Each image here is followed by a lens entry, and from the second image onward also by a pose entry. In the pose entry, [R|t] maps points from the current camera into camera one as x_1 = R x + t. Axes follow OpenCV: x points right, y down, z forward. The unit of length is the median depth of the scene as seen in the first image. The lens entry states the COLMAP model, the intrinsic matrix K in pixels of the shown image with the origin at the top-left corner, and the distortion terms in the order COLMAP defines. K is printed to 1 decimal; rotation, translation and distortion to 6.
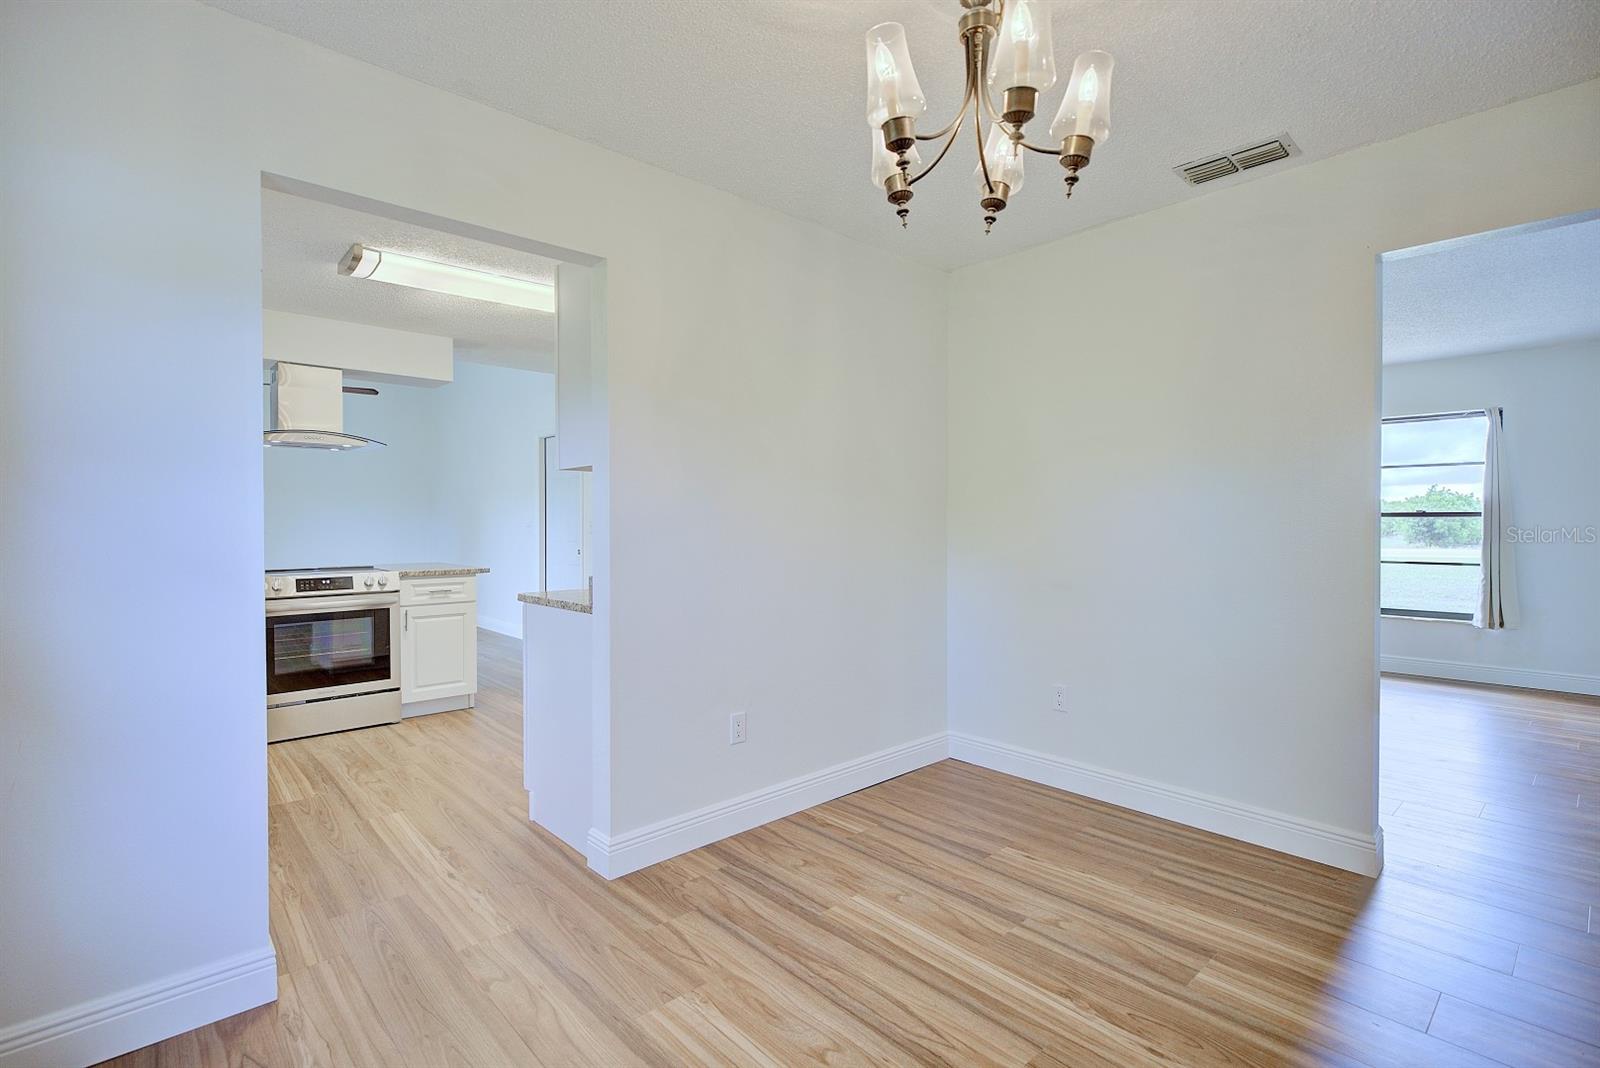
lens RADIAL K [[749.9, 0, 805.7], [0, 749.9, 526.1], [0, 0, 1]] dist [-0.004219, 0.000026]
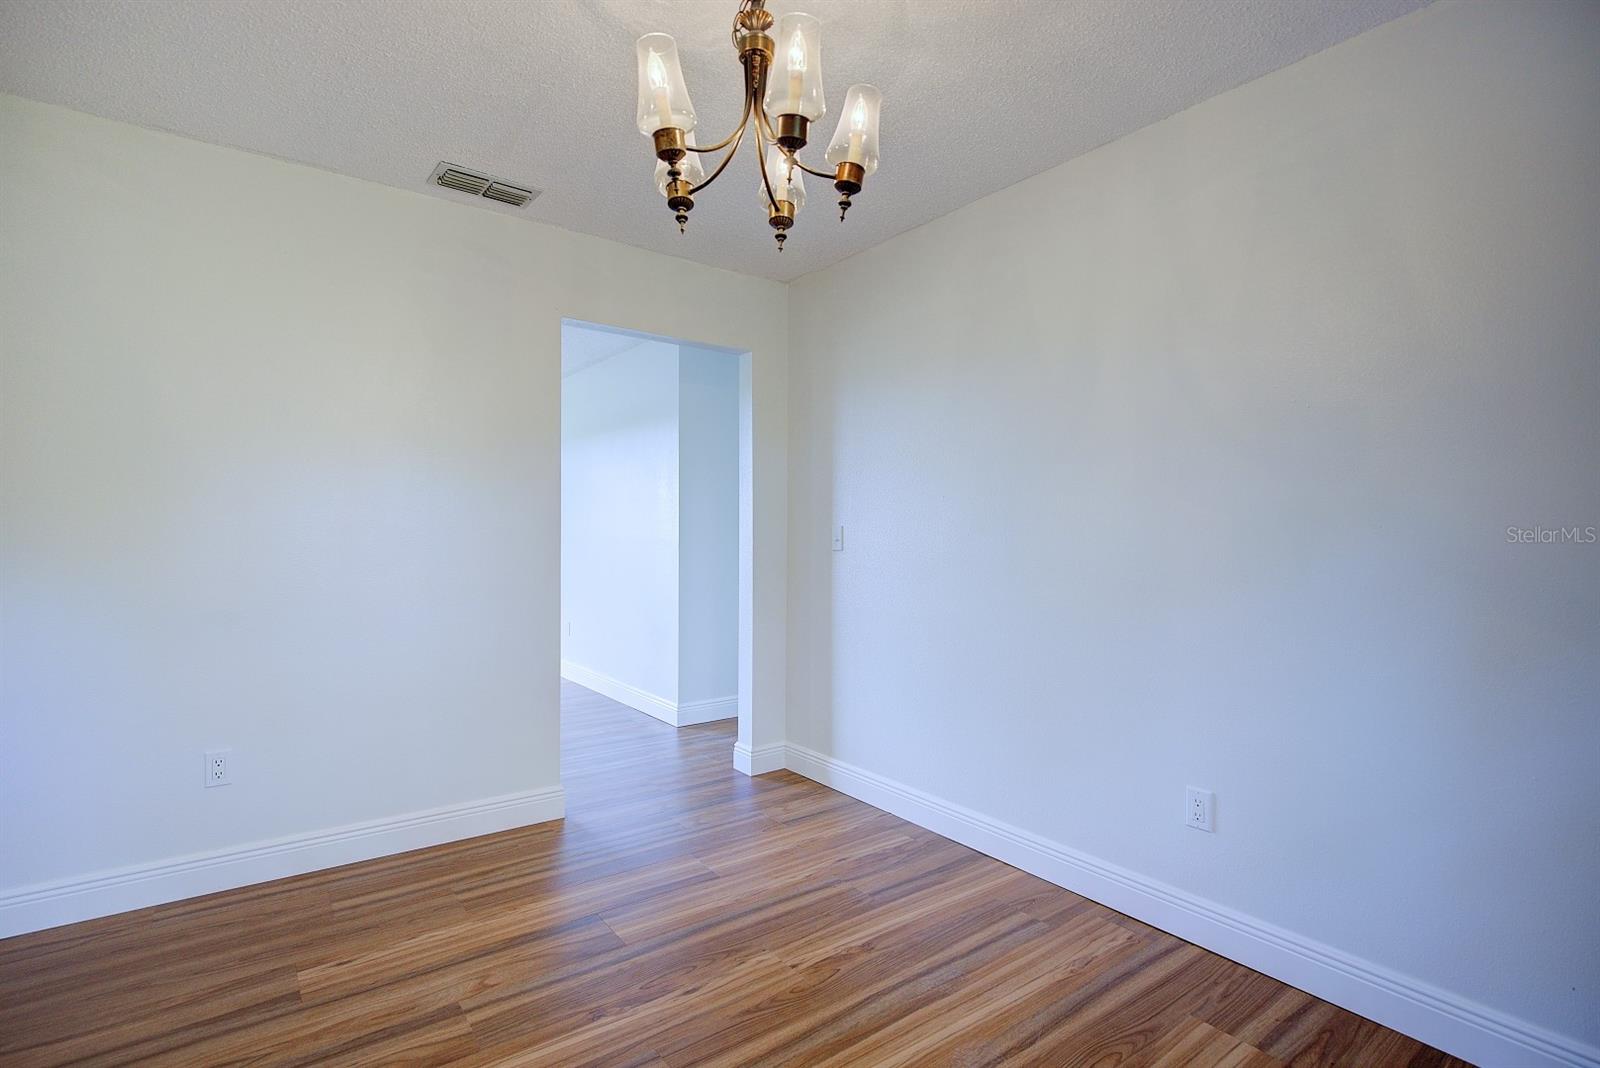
lens RADIAL K [[749.9, 0, 805.1], [0, 749.9, 545.3], [0, 0, 1]] dist [-0.004219, 0.000026]
pose [[0.103908, -0.012733, 0.994505, -0.435892], [-0.004174, 0.999904, 0.013239, -0.004199], [-0.994578, -0.005527, 0.103845, 0.463331]]
